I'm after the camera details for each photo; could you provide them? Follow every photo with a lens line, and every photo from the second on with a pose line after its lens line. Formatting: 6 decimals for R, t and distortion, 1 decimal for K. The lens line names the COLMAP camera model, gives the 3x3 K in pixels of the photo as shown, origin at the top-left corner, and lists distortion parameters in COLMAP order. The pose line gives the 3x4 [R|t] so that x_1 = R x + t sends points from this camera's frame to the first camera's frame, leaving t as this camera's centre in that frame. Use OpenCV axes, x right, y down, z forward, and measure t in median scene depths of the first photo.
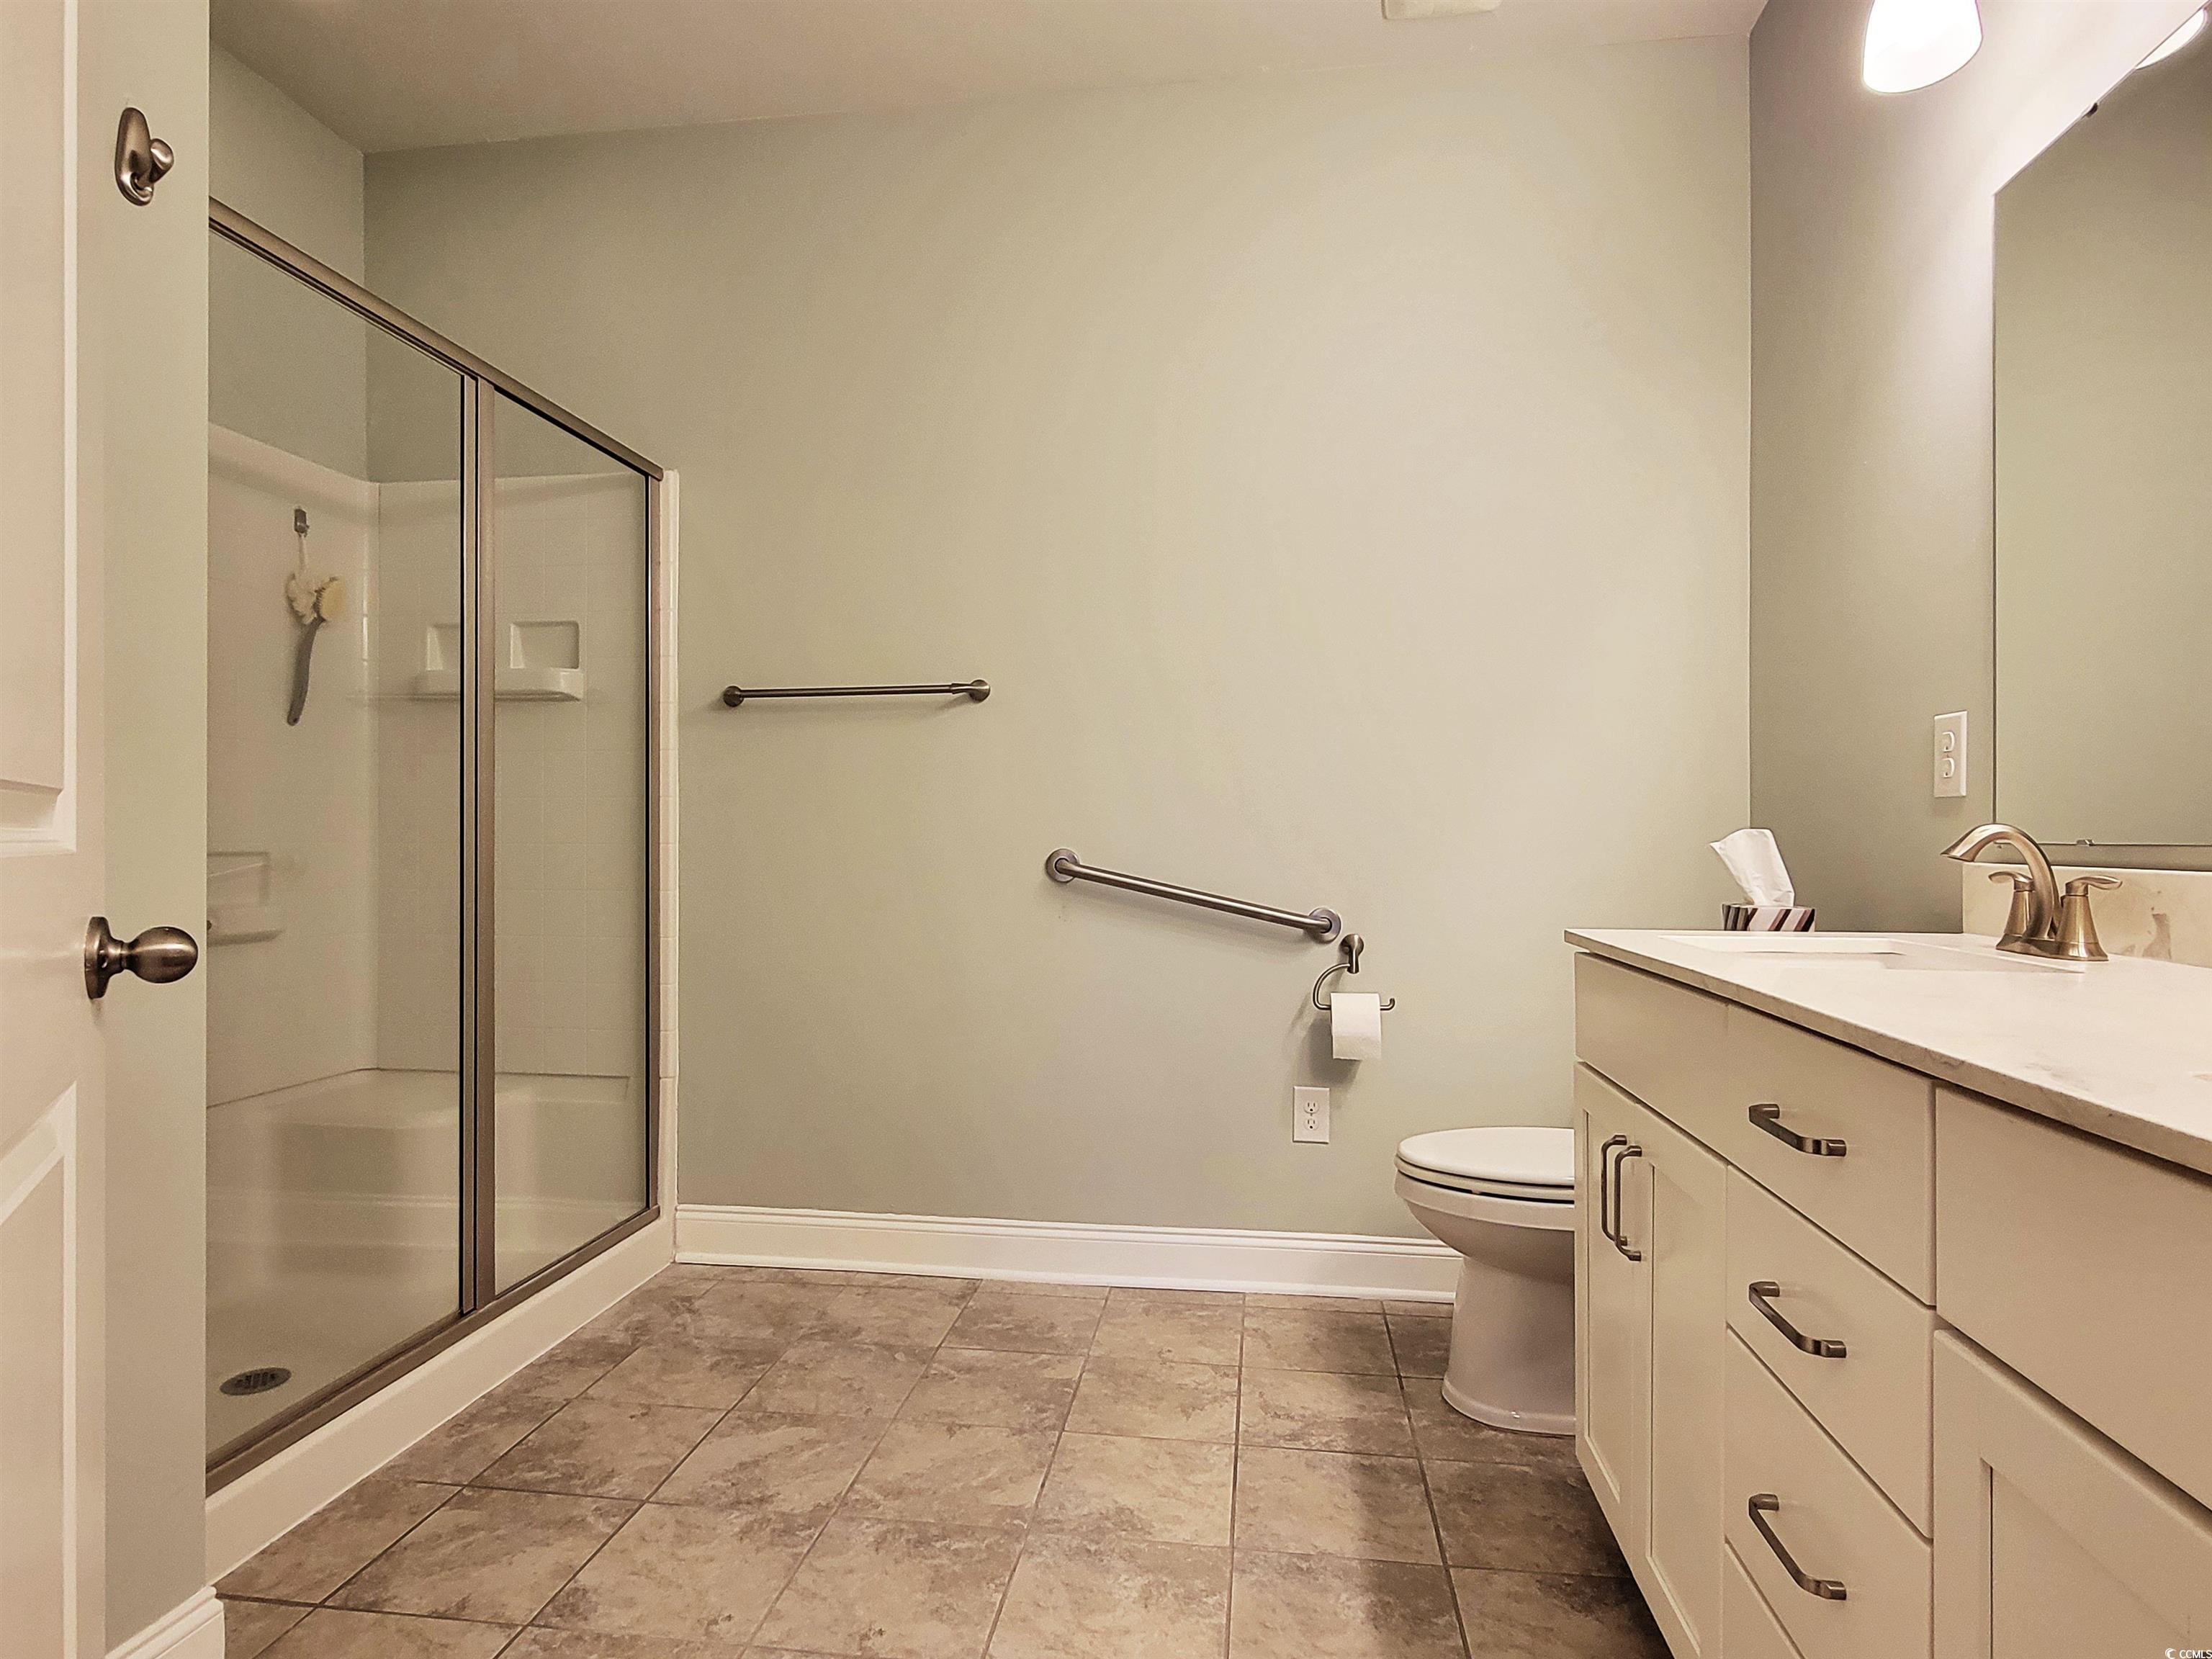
lens RADIAL K [[1240.1, 0, 1097.5], [0, 1240.1, 834.3], [0, 0, 1]] dist [0.003340, -0.003327]
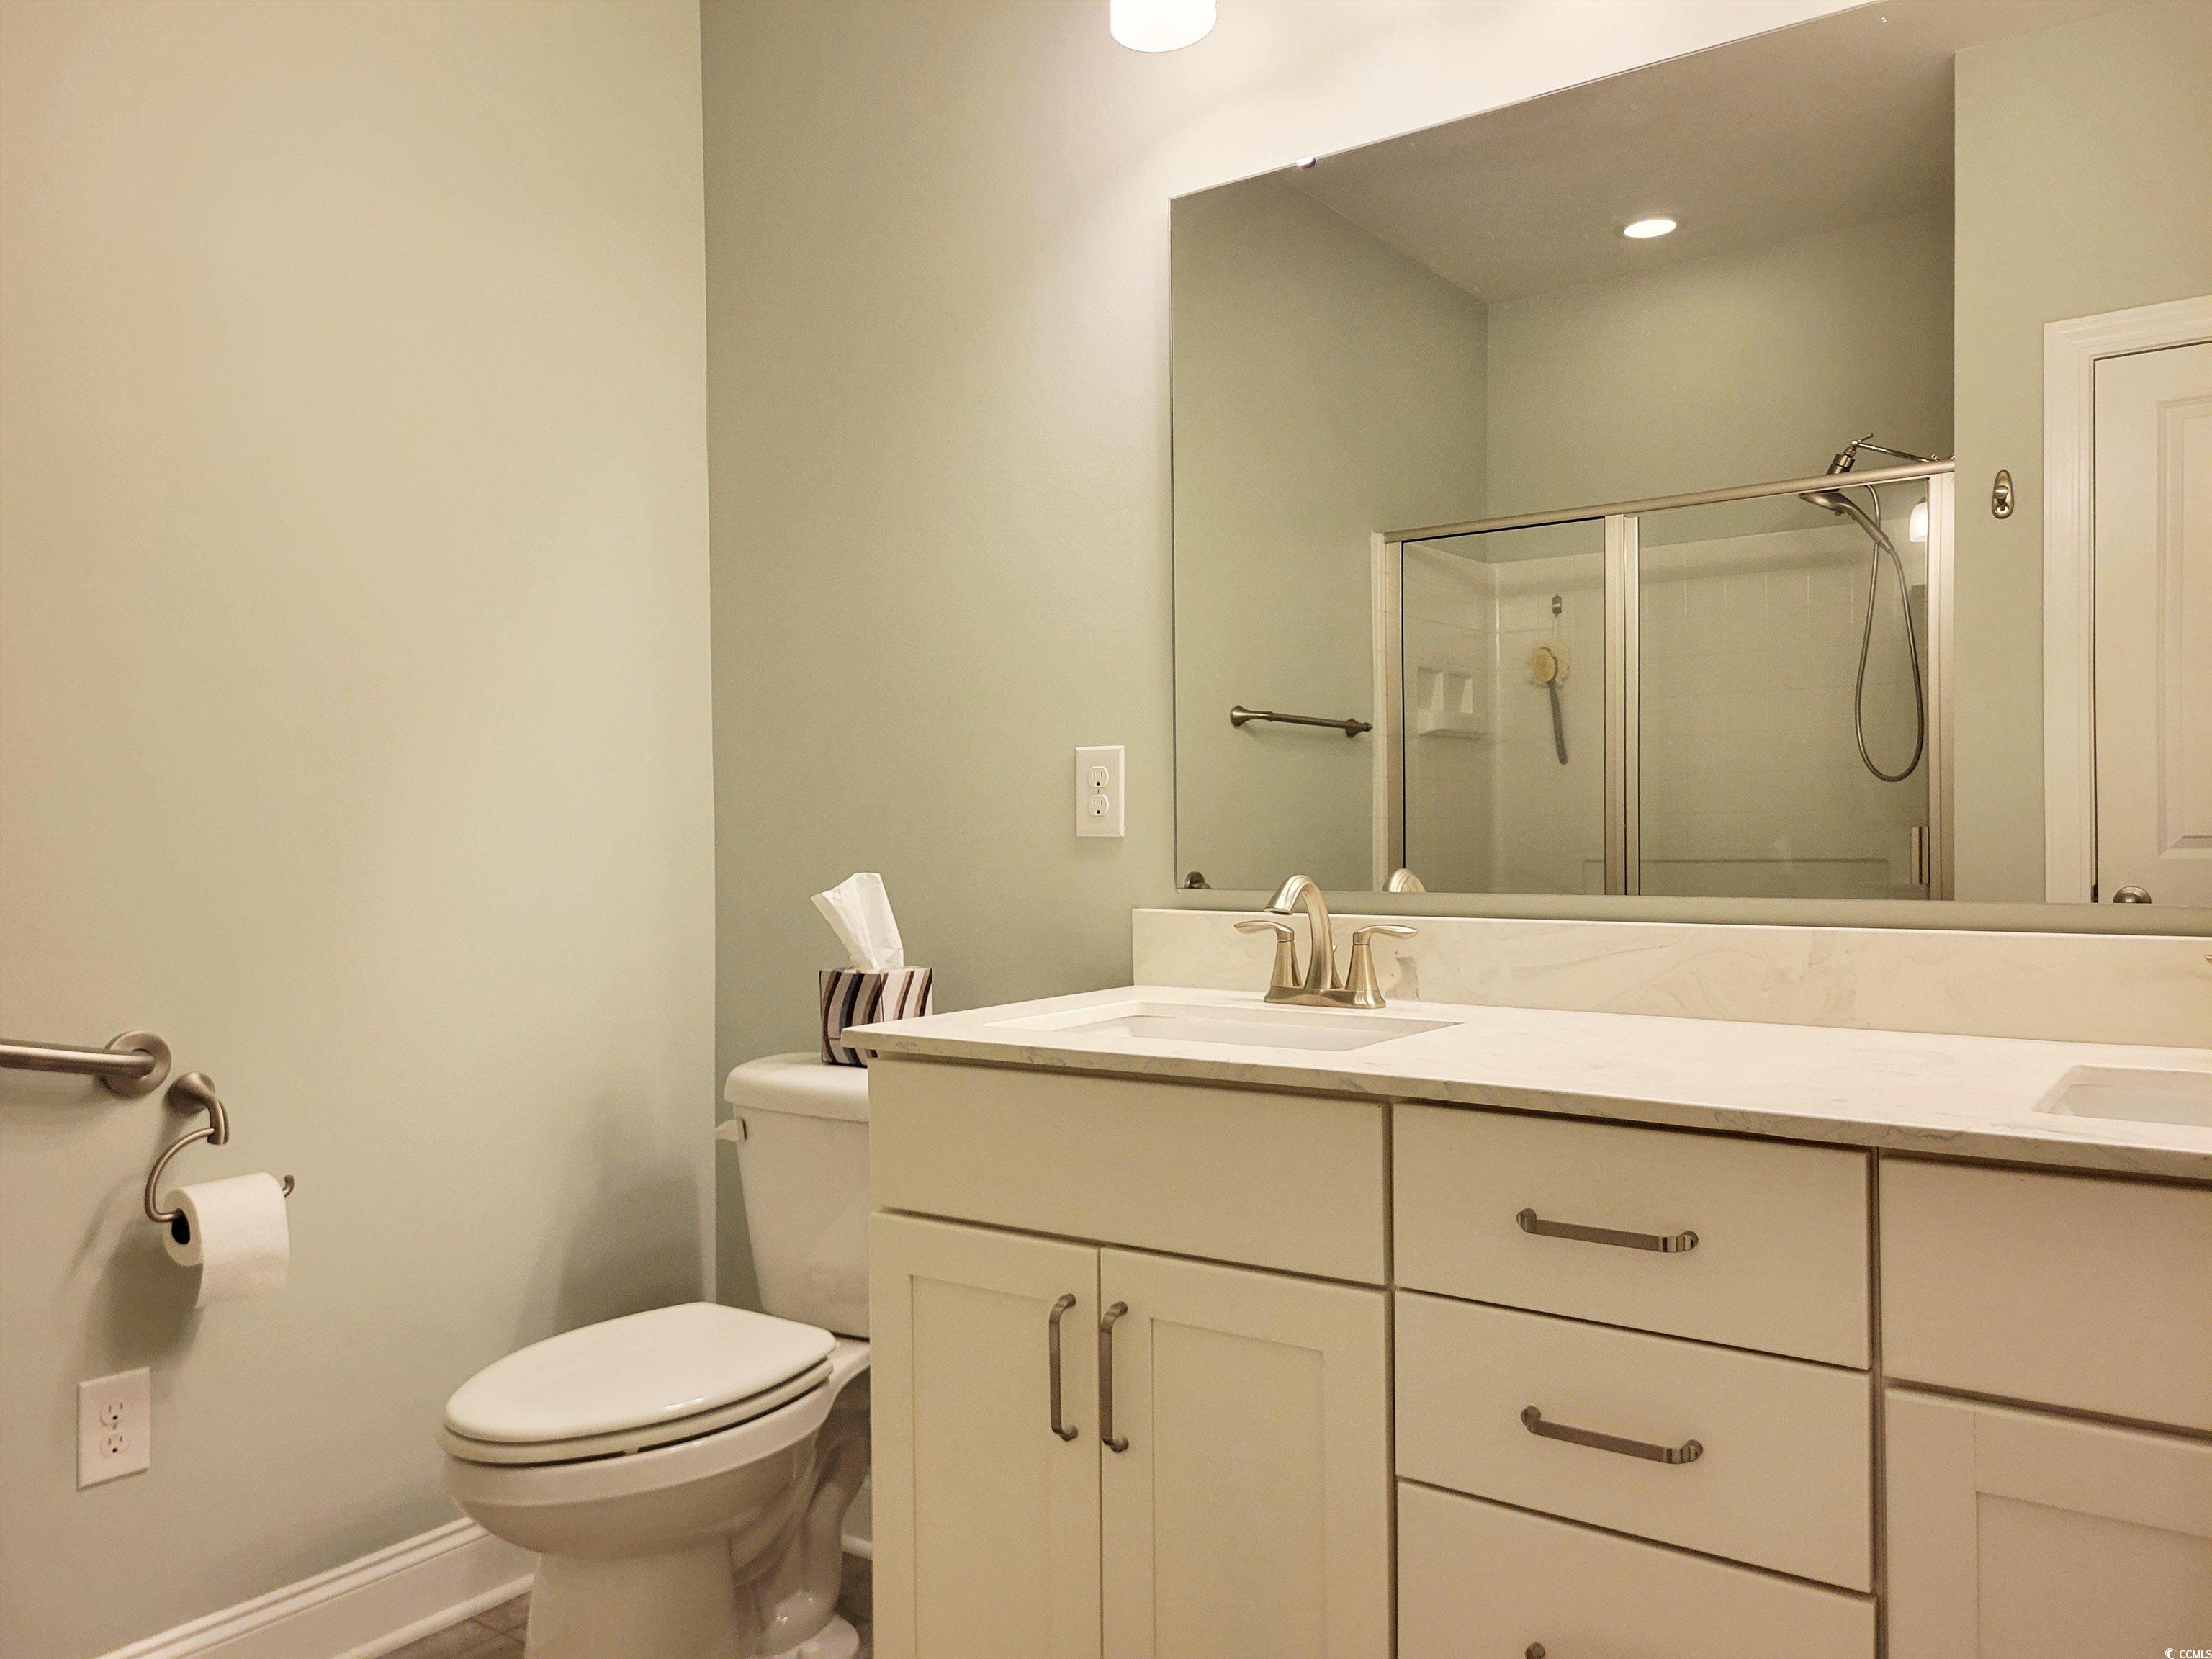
lens RADIAL K [[1664.0, 0, 1121.8], [0, 1664.0, 834.0], [0, 0, 1]] dist [0.074687, -0.061249]
pose [[0.451843, -0.007031, 0.892070, -0.355469], [0.006559, 0.999968, 0.004559, -0.033276], [-0.892073, 0.003791, 0.451875, 0.375724]]
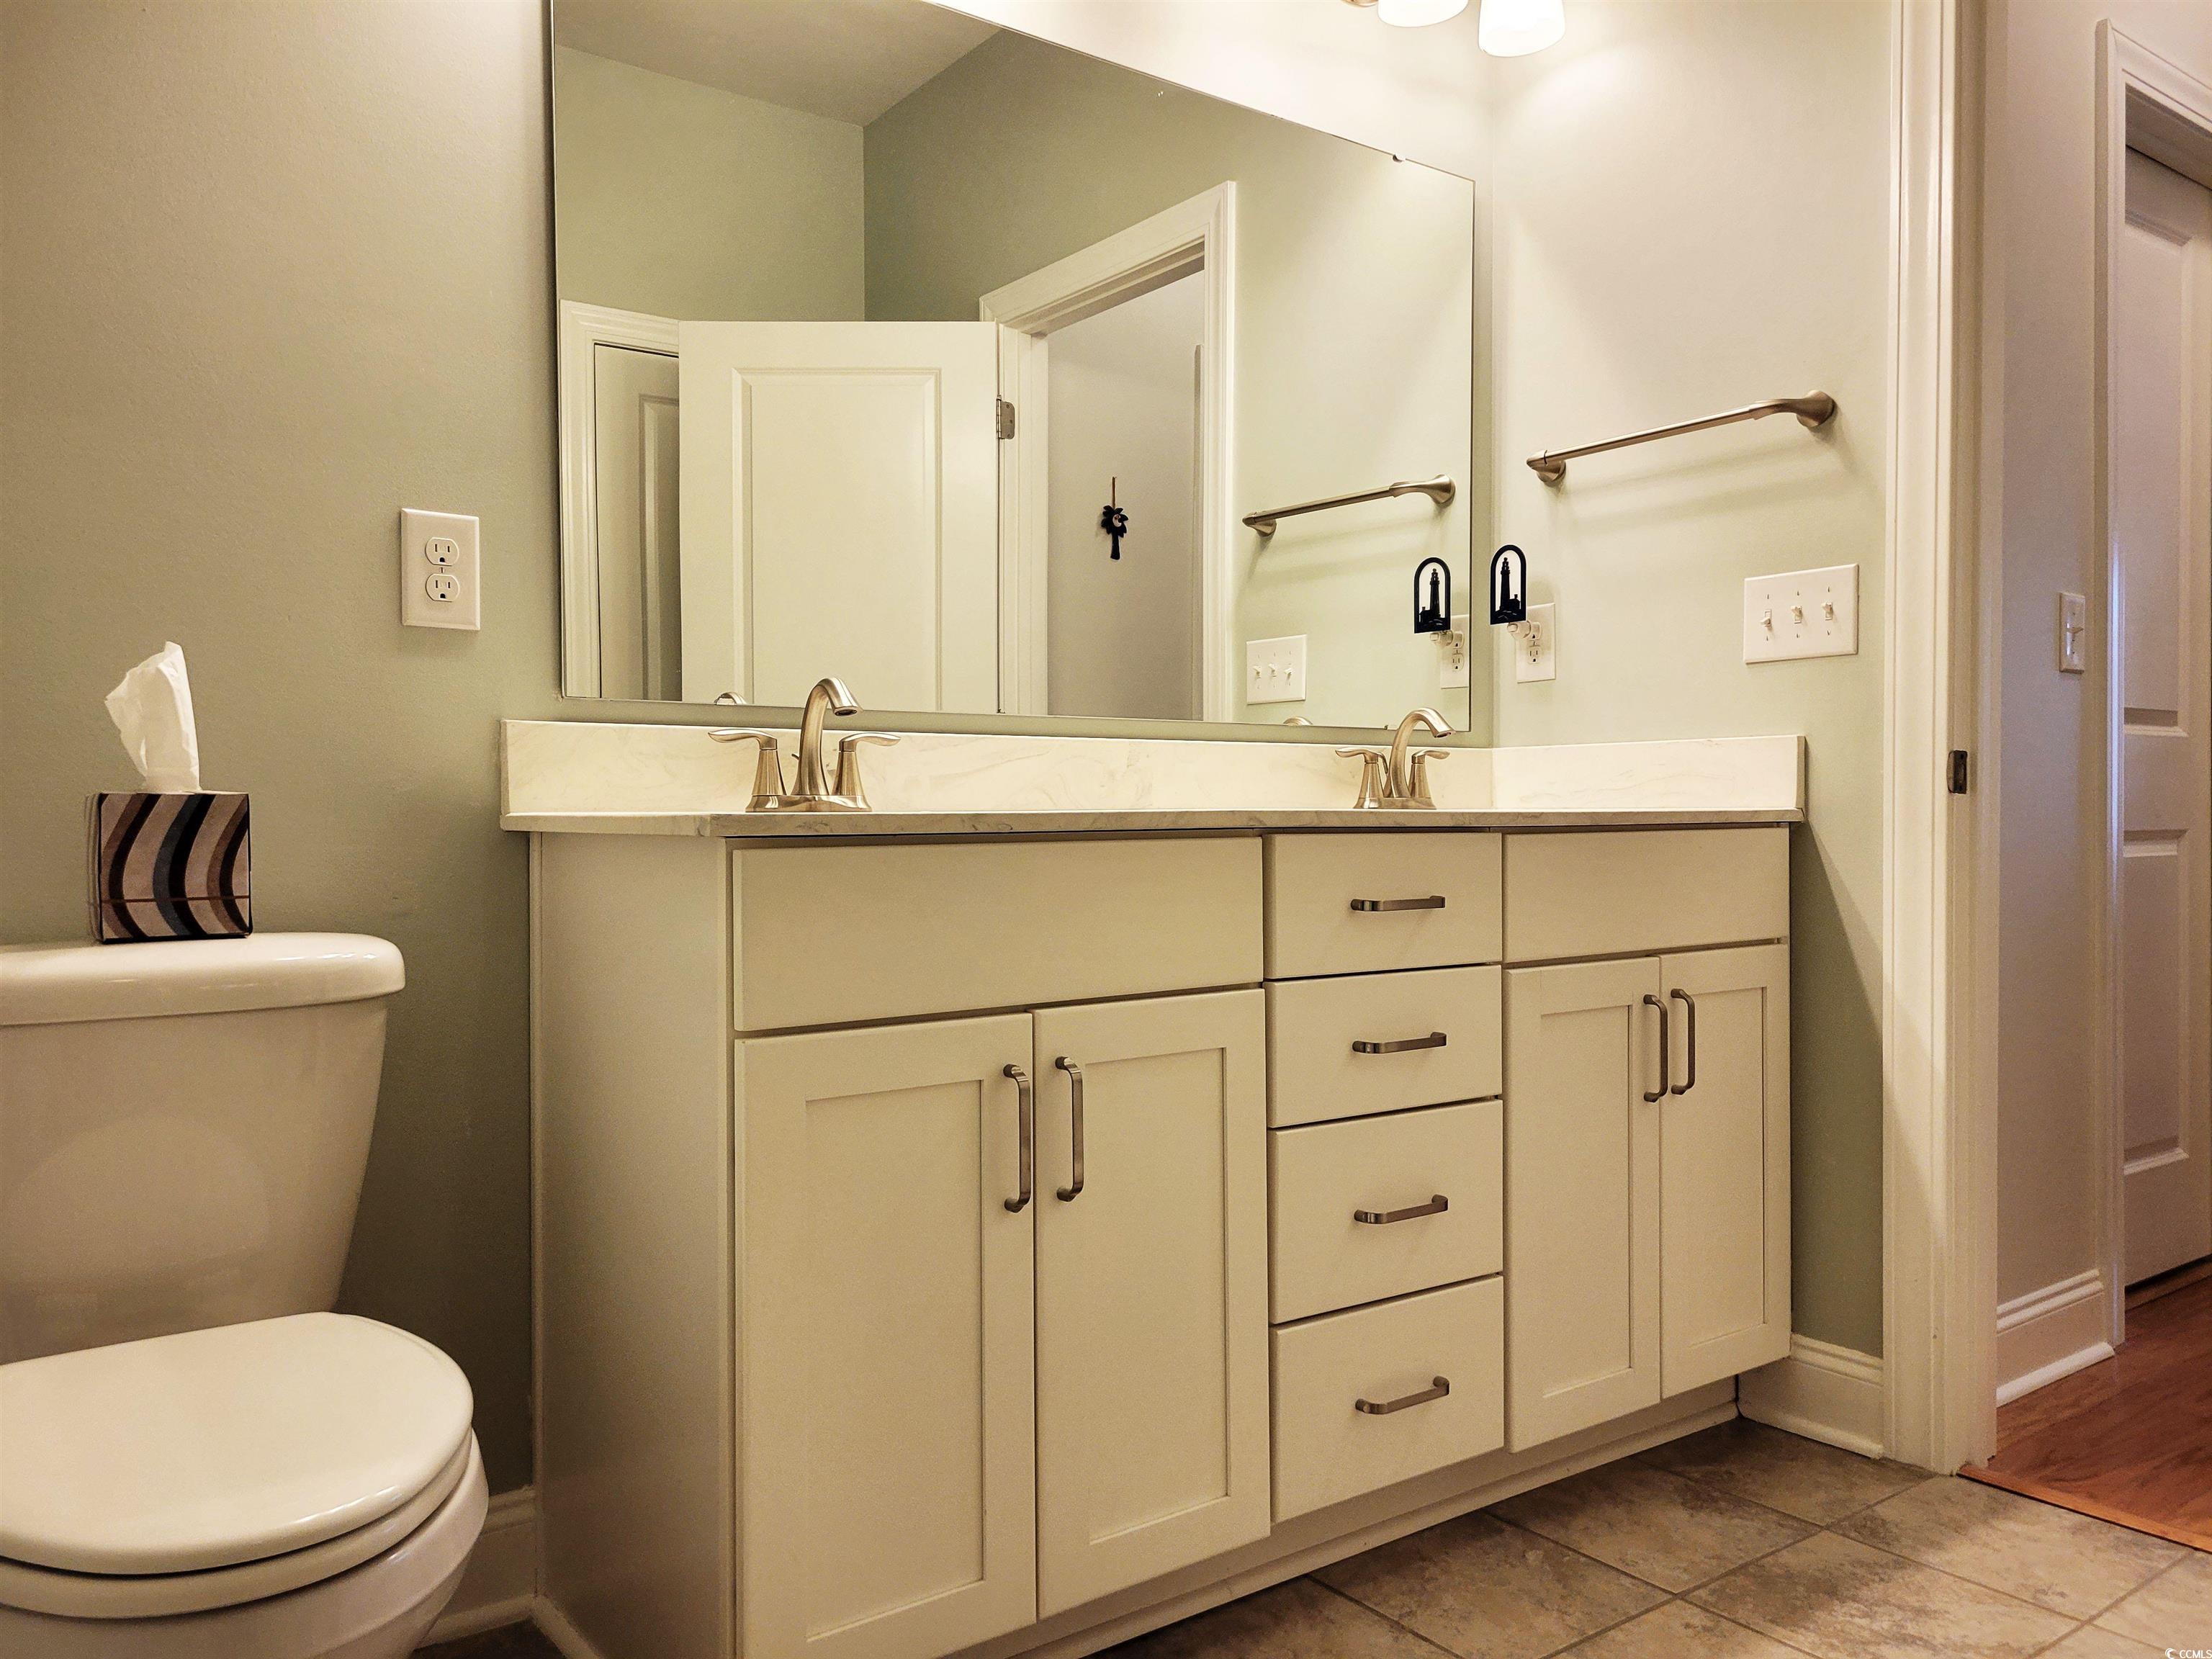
lens RADIAL K [[1664.0, 0, 1121.8], [0, 1664.0, 834.0], [0, 0, 1]] dist [0.074687, -0.061249]
pose [[-0.698955, -0.008569, 0.715114, -0.253827], [0.004083, 0.999864, 0.015972, 0.065861], [-0.715154, 0.014083, -0.698825, 1.229651]]
